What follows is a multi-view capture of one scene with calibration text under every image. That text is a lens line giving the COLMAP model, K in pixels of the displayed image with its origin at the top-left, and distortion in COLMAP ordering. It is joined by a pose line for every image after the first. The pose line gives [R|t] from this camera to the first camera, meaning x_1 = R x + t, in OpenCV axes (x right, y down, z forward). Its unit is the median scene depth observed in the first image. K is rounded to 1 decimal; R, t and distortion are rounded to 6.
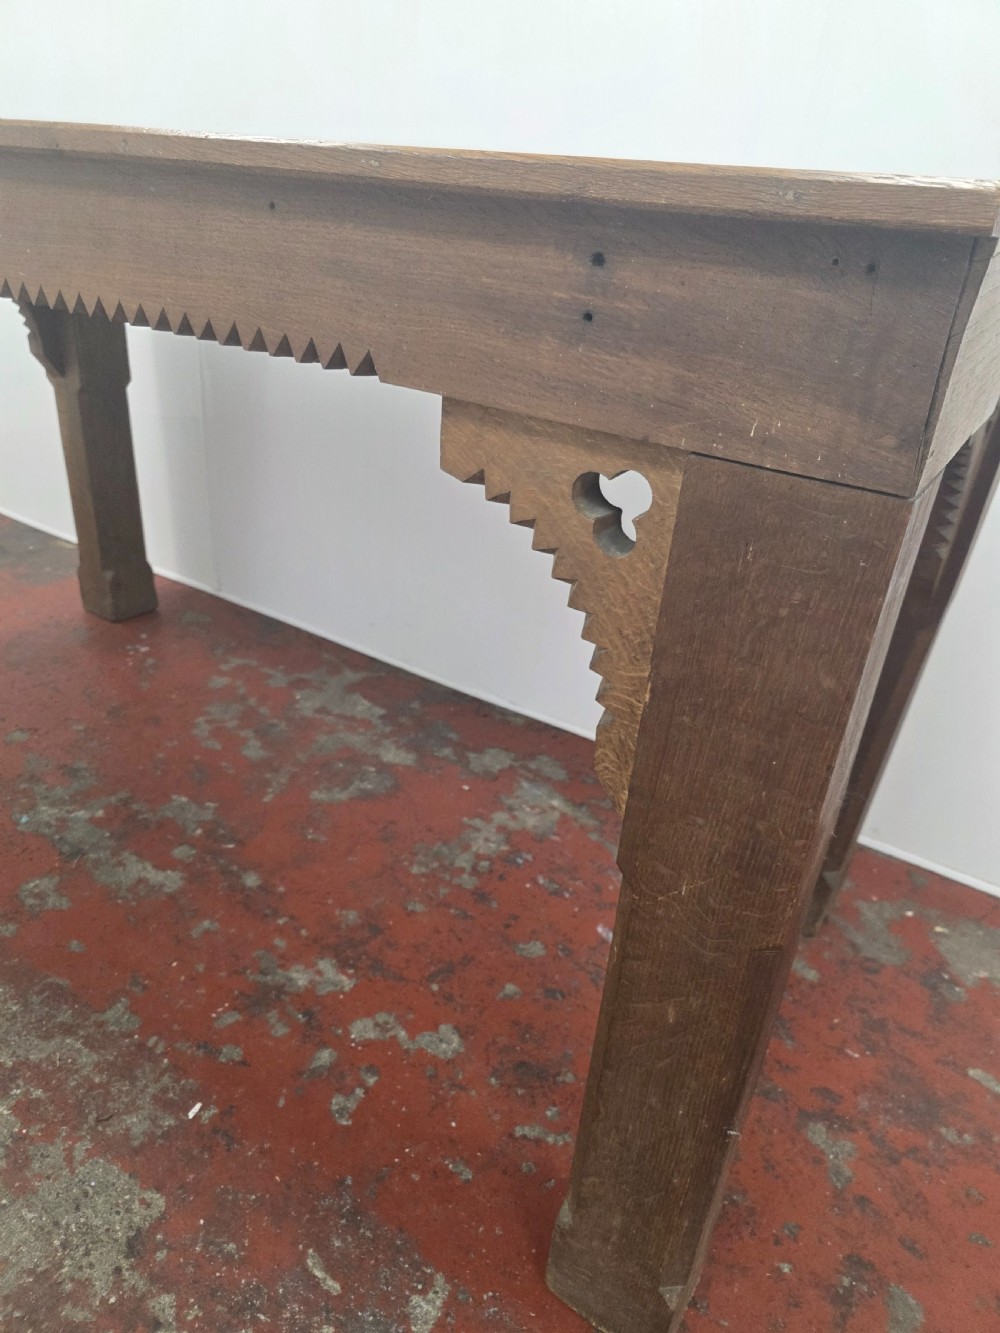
lens RADIAL K [[909.9, 0, 507.3], [0, 909.9, 657.1], [0, 0, 1]] dist [0.045922, -0.053151]
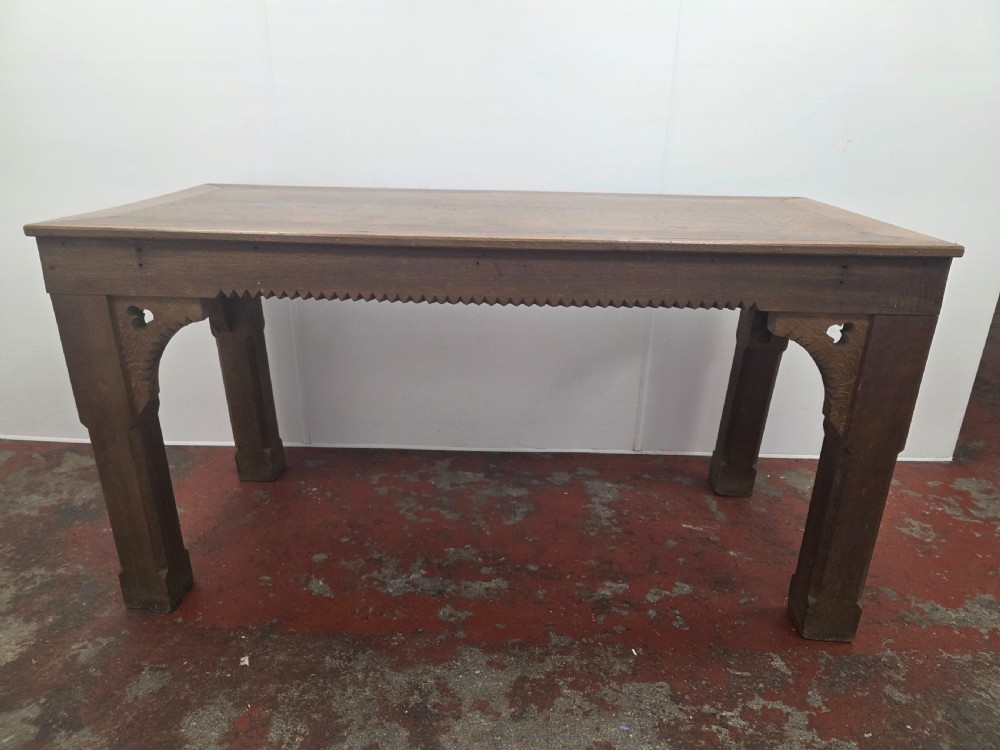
lens RADIAL K [[672.3, 0, 500.0], [0, 672.3, 371.4], [0, 0, 1]] dist [0.053062, -0.054432]
pose [[0.856396, -0.246932, 0.453443, -1.019487], [0.279493, 0.960135, -0.005002, -0.181391], [-0.434131, 0.131018, 0.891271, -0.301808]]
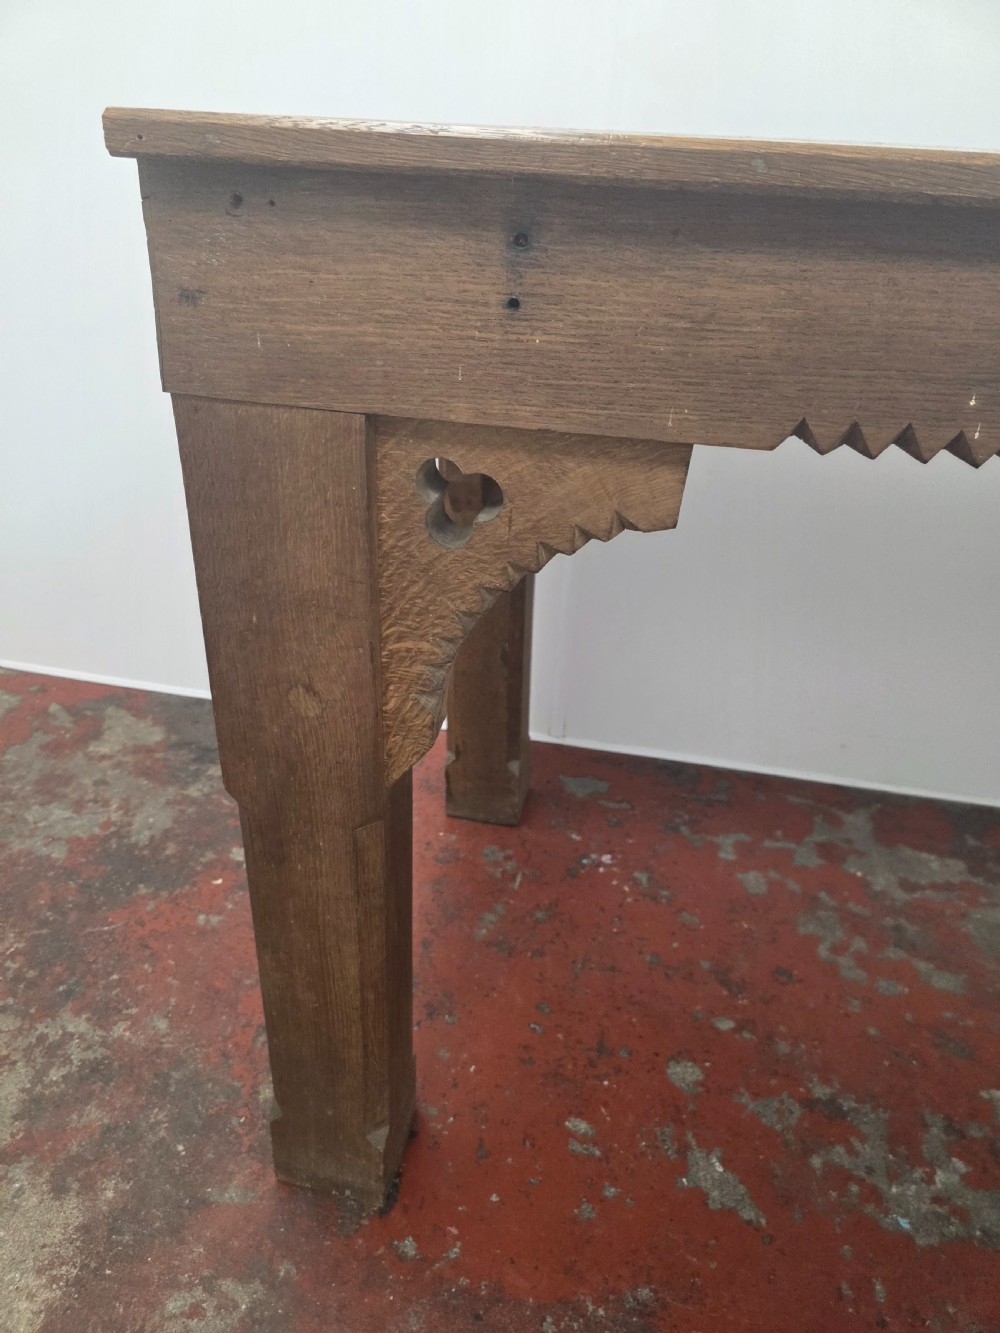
lens RADIAL K [[903.0, 0, 487.9], [0, 903.0, 673.7], [0, 0, 1]] dist [0.046021, -0.050486]
pose [[0.926217, -0.219805, 0.306280, -1.147171], [0.194931, 0.974633, 0.109965, -0.425472], [-0.322681, -0.042148, 0.945569, 0.613830]]
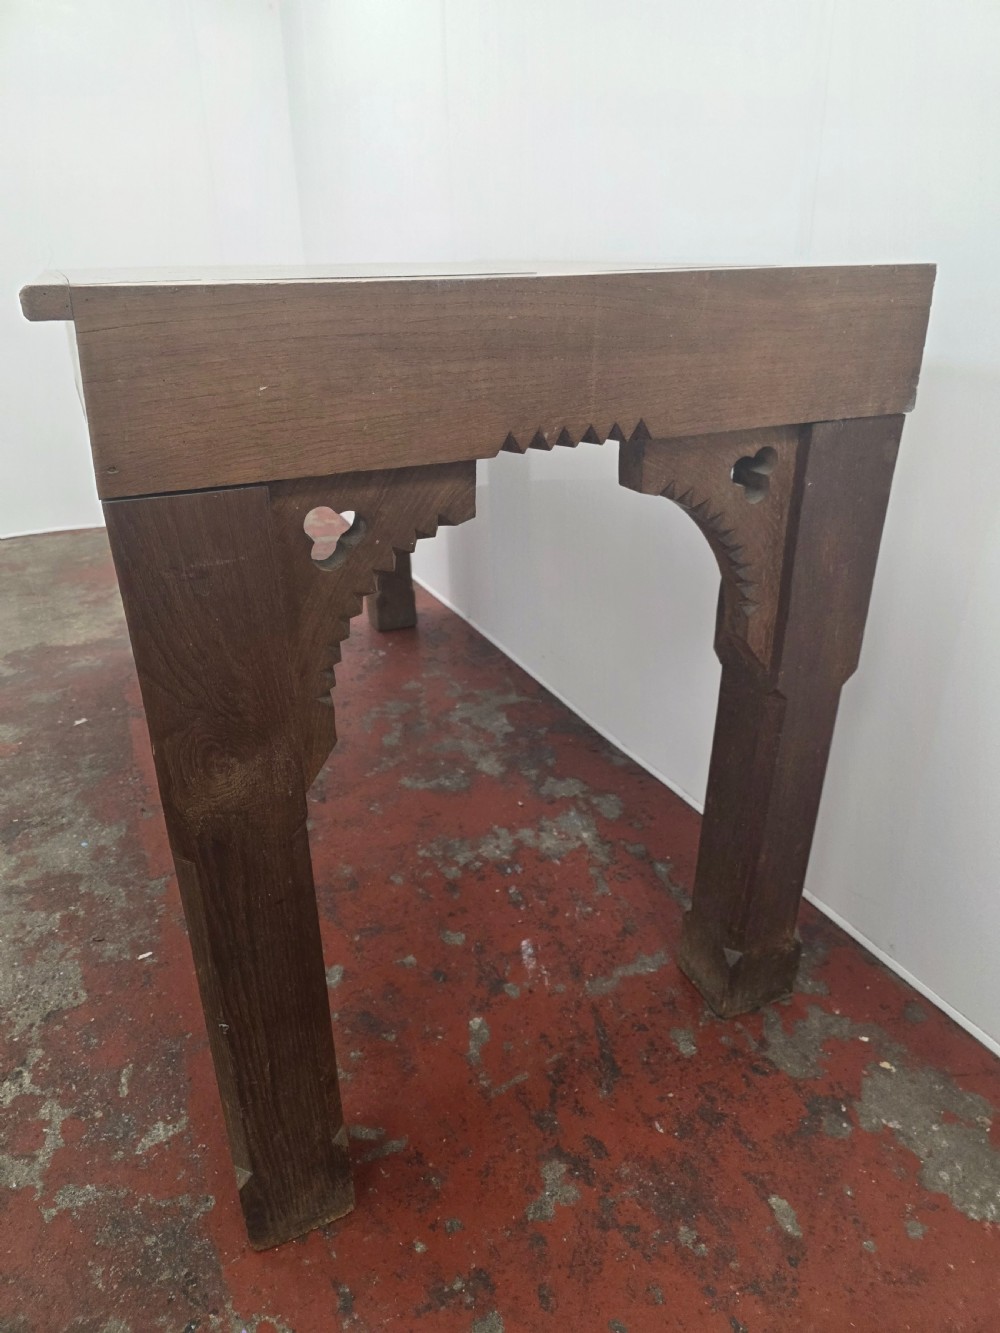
lens RADIAL K [[902.4, 0, 511.9], [0, 902.4, 665.6], [0, 0, 1]] dist [0.052270, -0.057296]
pose [[0.843025, 0.131071, -0.521661, 0.686432], [-0.163834, 0.986342, -0.016936, -0.000725], [0.512316, 0.099744, 0.852985, 0.066354]]
